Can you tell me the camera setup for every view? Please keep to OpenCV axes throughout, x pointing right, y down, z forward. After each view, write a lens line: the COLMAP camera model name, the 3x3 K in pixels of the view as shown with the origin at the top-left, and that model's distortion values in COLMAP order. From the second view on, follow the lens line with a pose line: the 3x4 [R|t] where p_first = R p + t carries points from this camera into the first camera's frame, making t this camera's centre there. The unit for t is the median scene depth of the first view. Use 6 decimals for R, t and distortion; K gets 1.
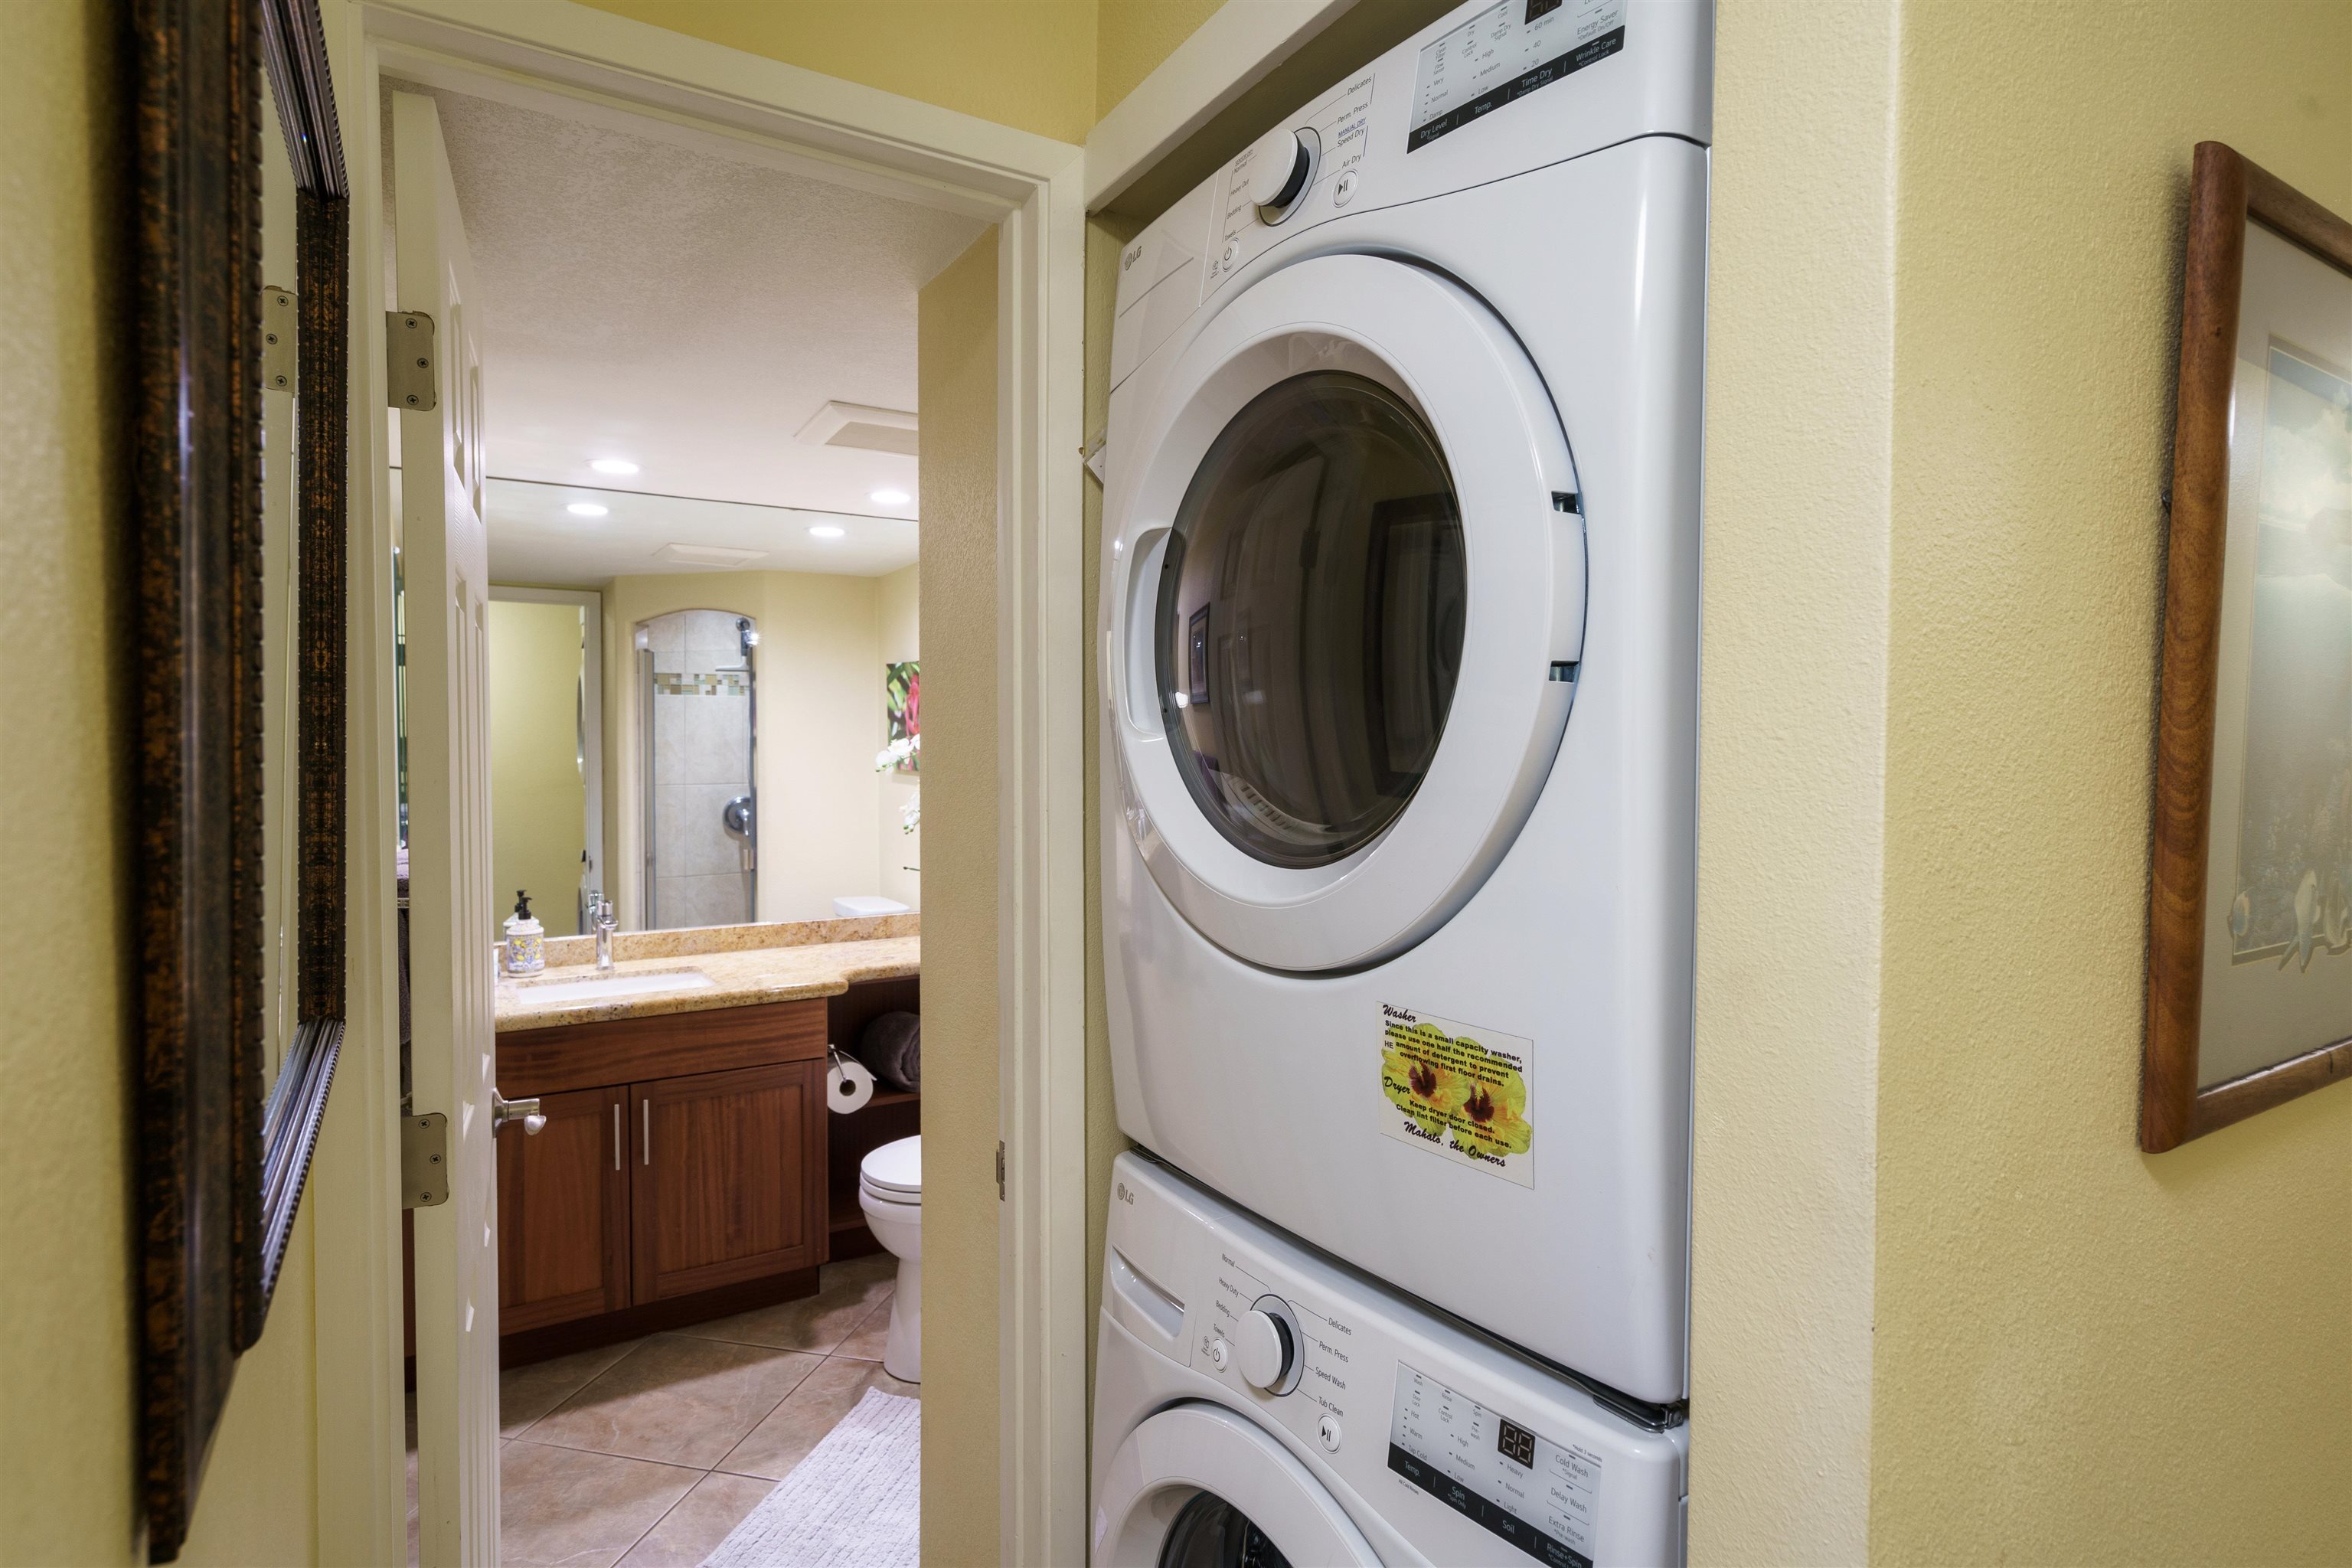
lens RADIAL K [[1217.6, 0, 1185.6], [0, 1217.6, 743.7], [0, 0, 1]] dist [0.004890, -0.000059]
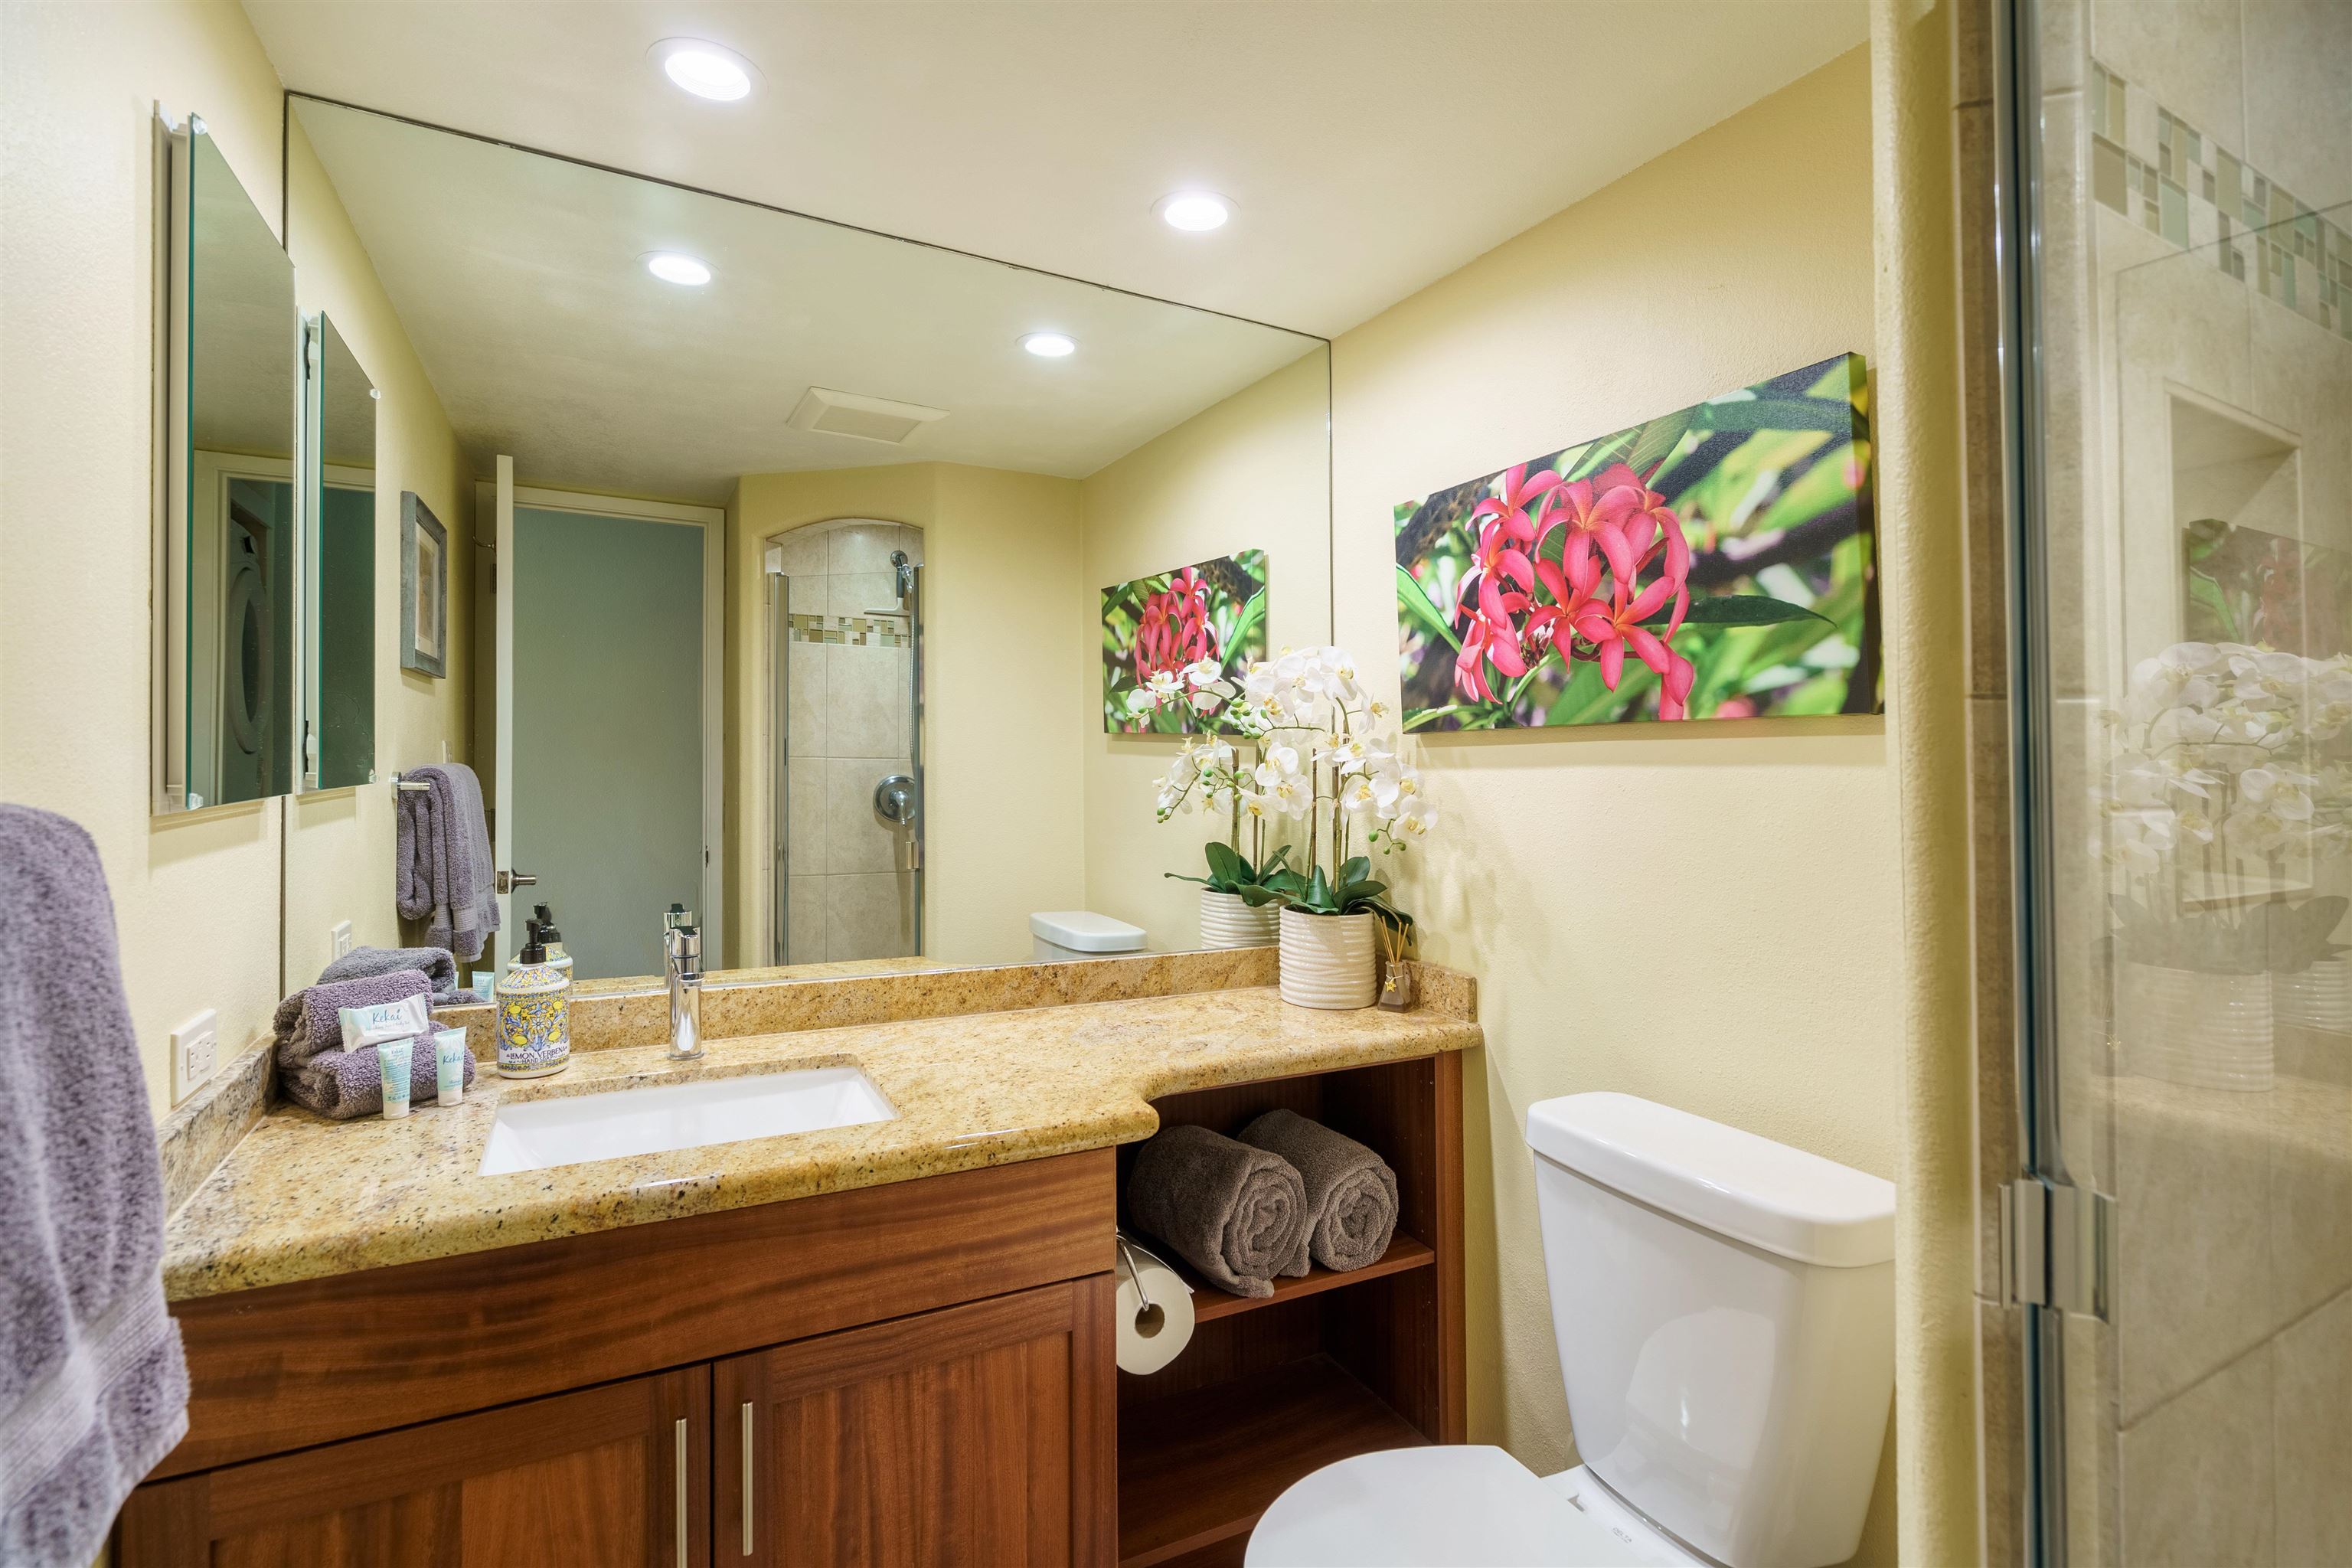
lens RADIAL K [[1096.2, 0, 1181.2], [0, 1096.2, 782.3], [0, 0, 1]] dist [-0.005491, 0.000289]
pose [[0.997240, 0.017944, -0.072041, -0.235256], [-0.016371, 0.999616, 0.022361, 0.052848], [0.072415, -0.021120, 0.997151, 0.557991]]
